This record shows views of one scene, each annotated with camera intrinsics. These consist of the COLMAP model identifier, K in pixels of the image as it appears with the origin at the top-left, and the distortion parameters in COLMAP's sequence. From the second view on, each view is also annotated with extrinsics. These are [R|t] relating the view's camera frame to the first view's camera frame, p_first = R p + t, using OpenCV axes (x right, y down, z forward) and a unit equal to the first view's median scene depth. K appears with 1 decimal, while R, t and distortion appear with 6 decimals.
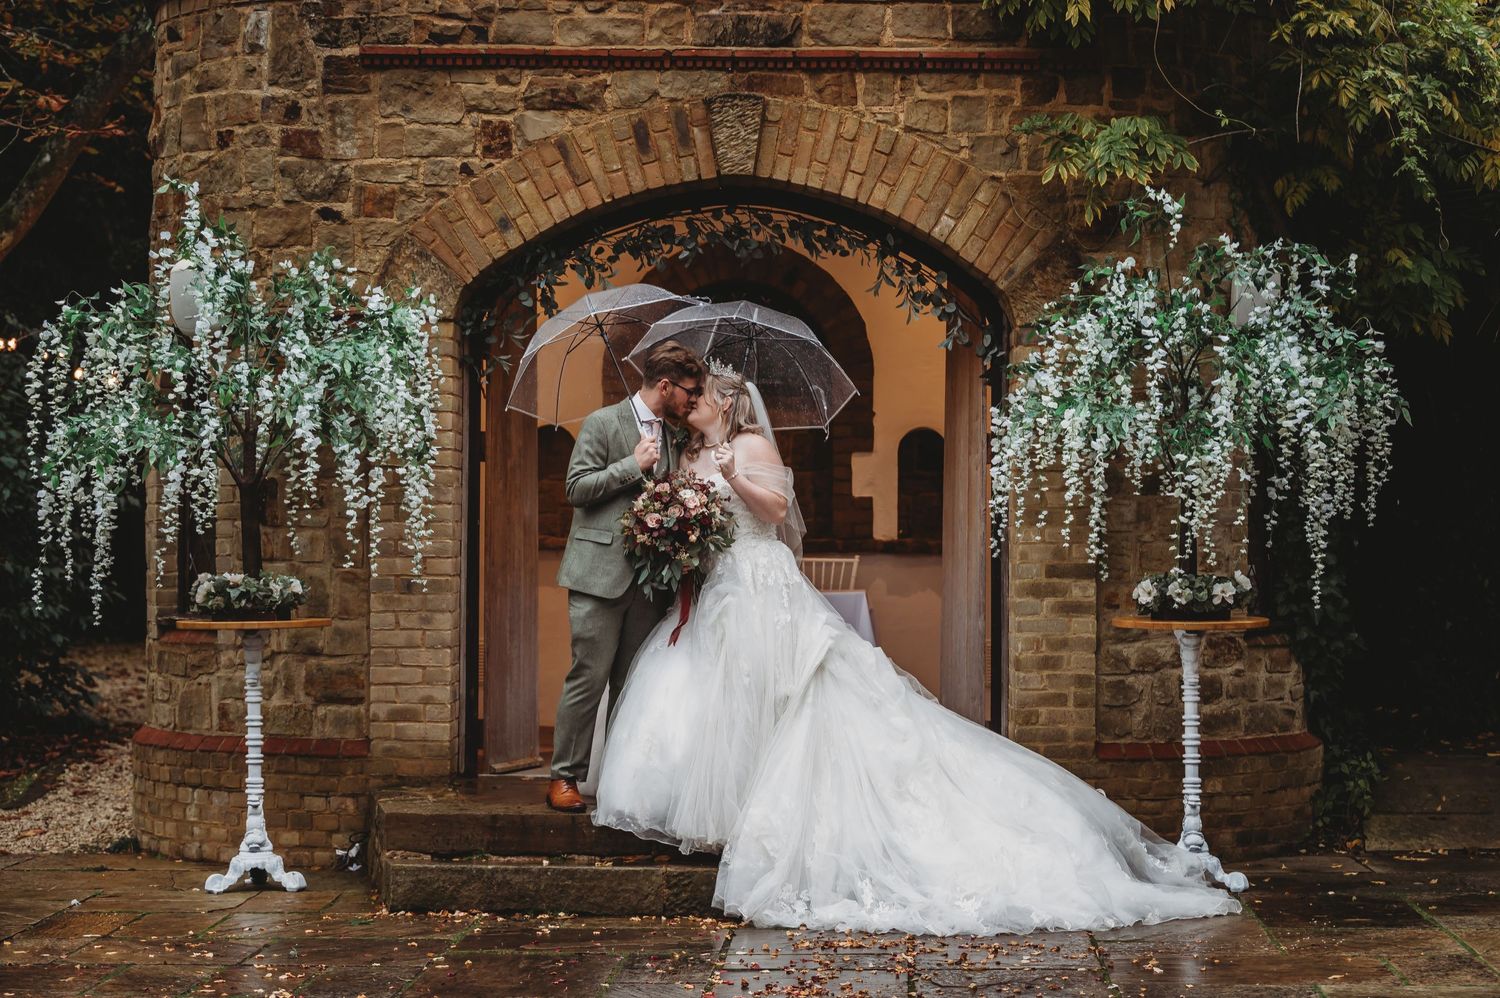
lens RADIAL K [[3151.8, 0, 750.0], [0, 3151.8, 499.0], [0, 0, 1]] dist [0.029528, -0.210204]
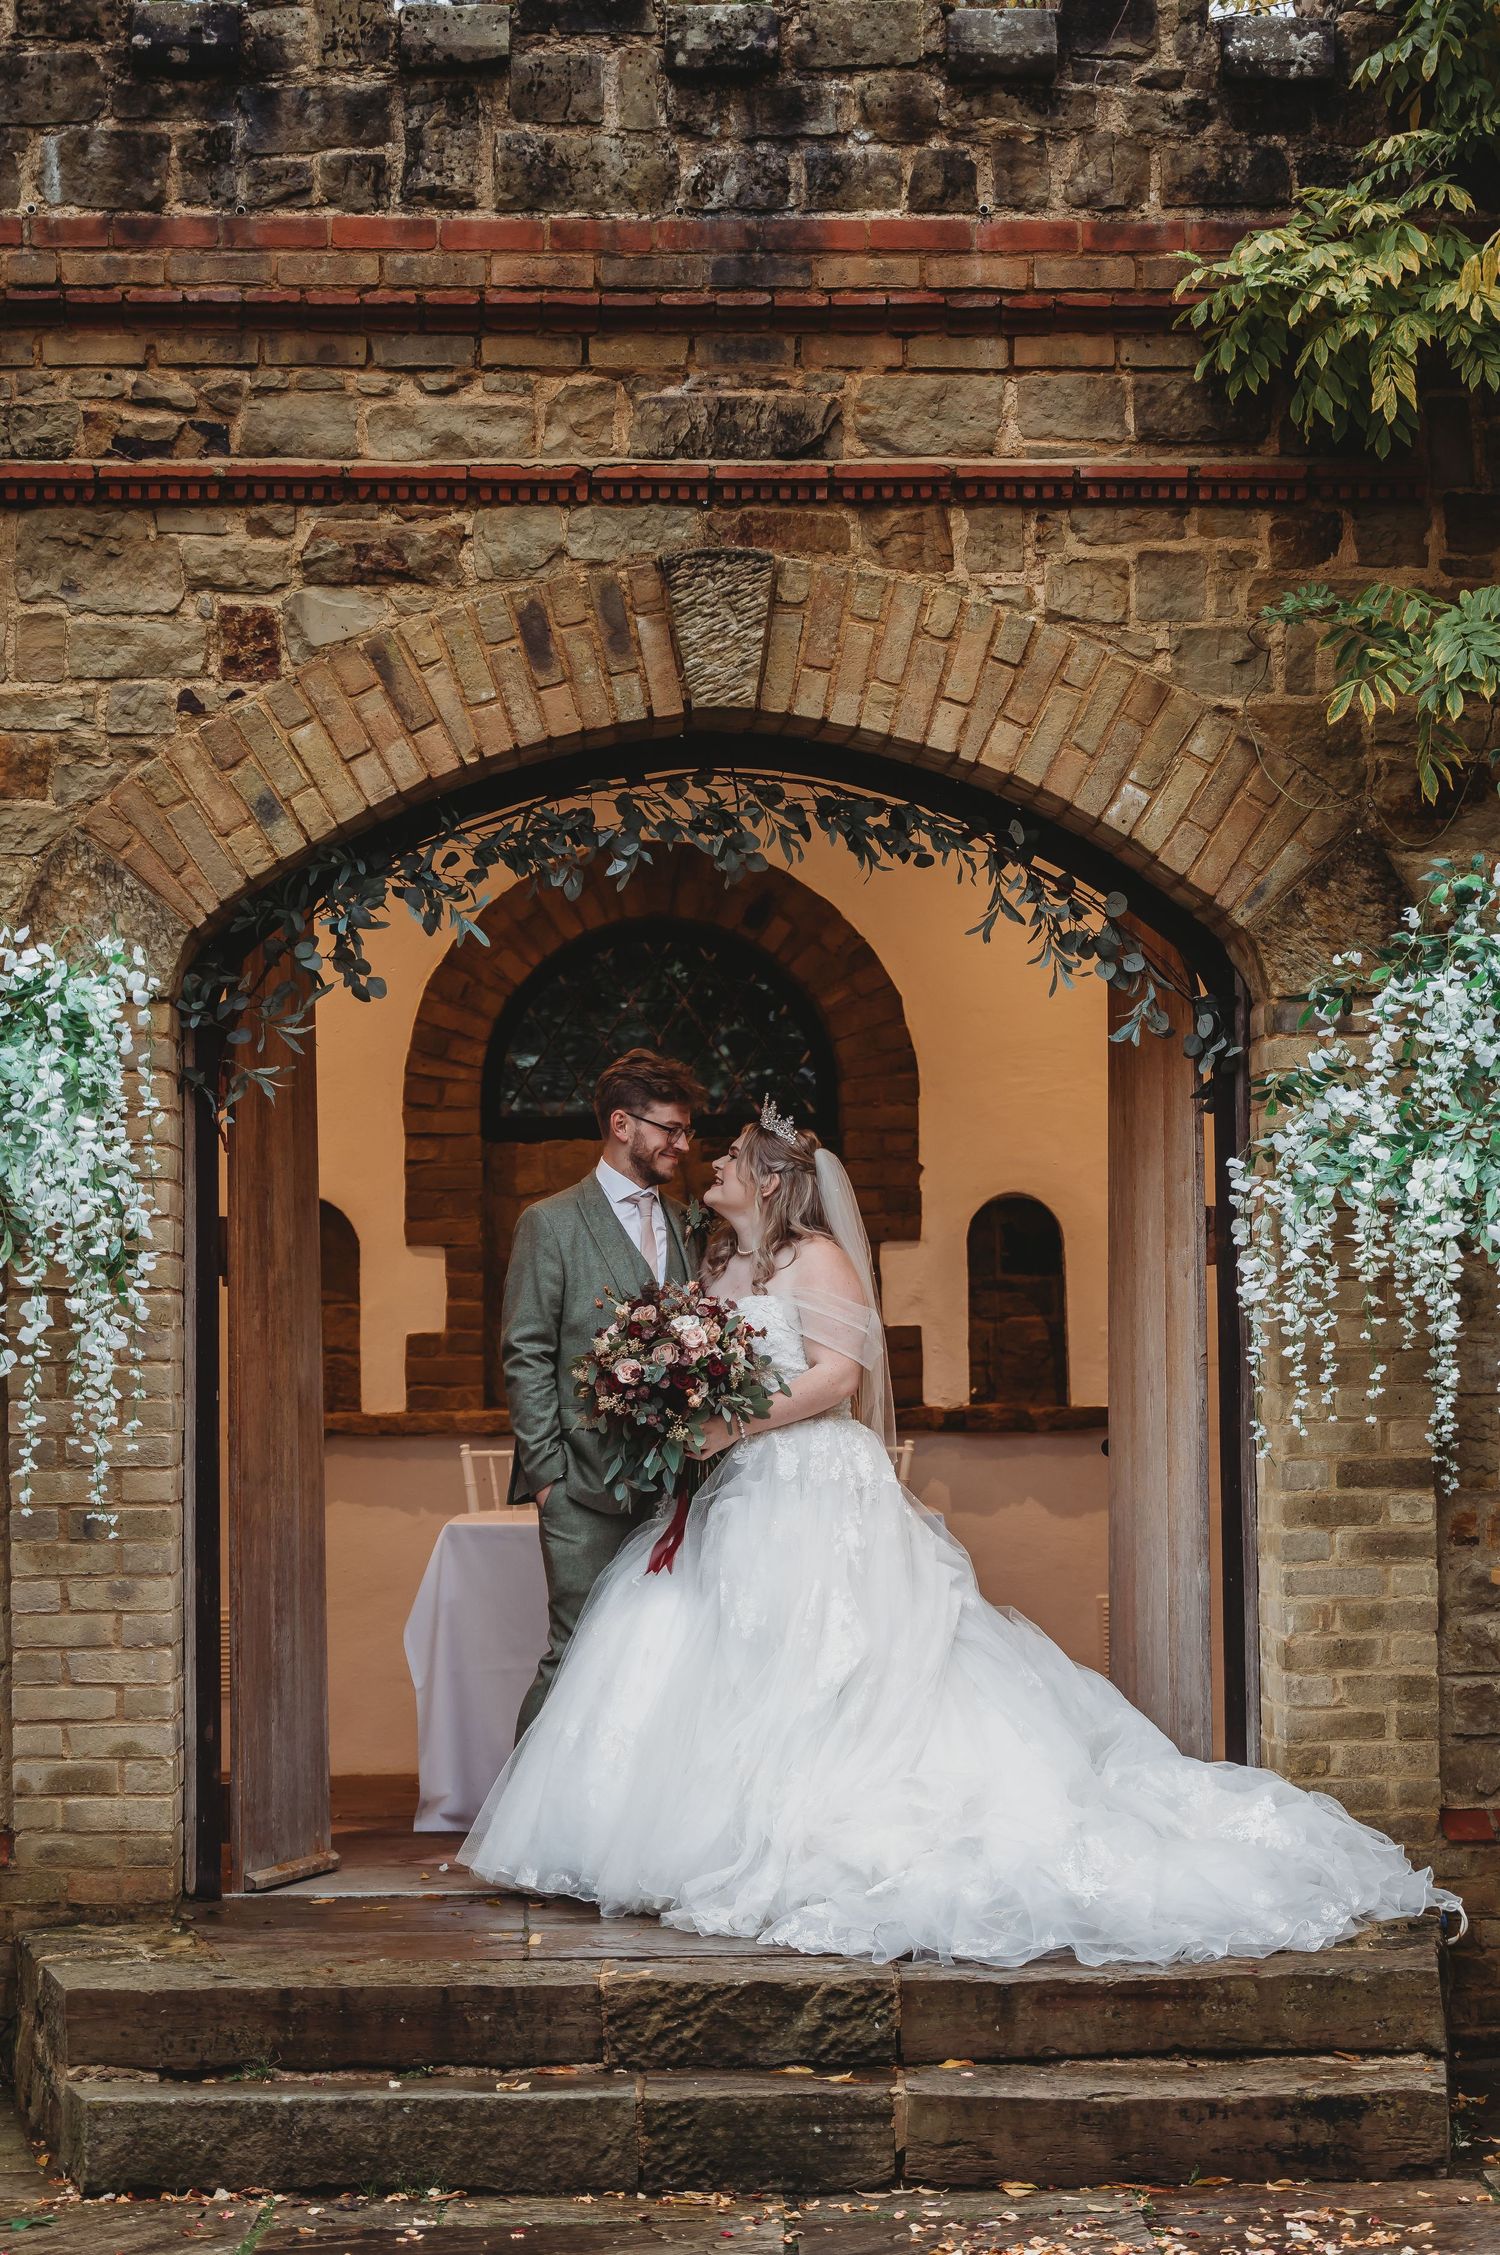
lens RADIAL K [[5364.1, 0, 750.0], [0, 5364.1, 1127.5], [0, 0, 1]] dist [-0.021263, 0.427877]
pose [[0.998421, -0.013790, 0.054448, -0.047924], [0.015535, 0.999375, -0.031756, -0.007213], [-0.053976, 0.032552, 0.998011, 0.134315]]
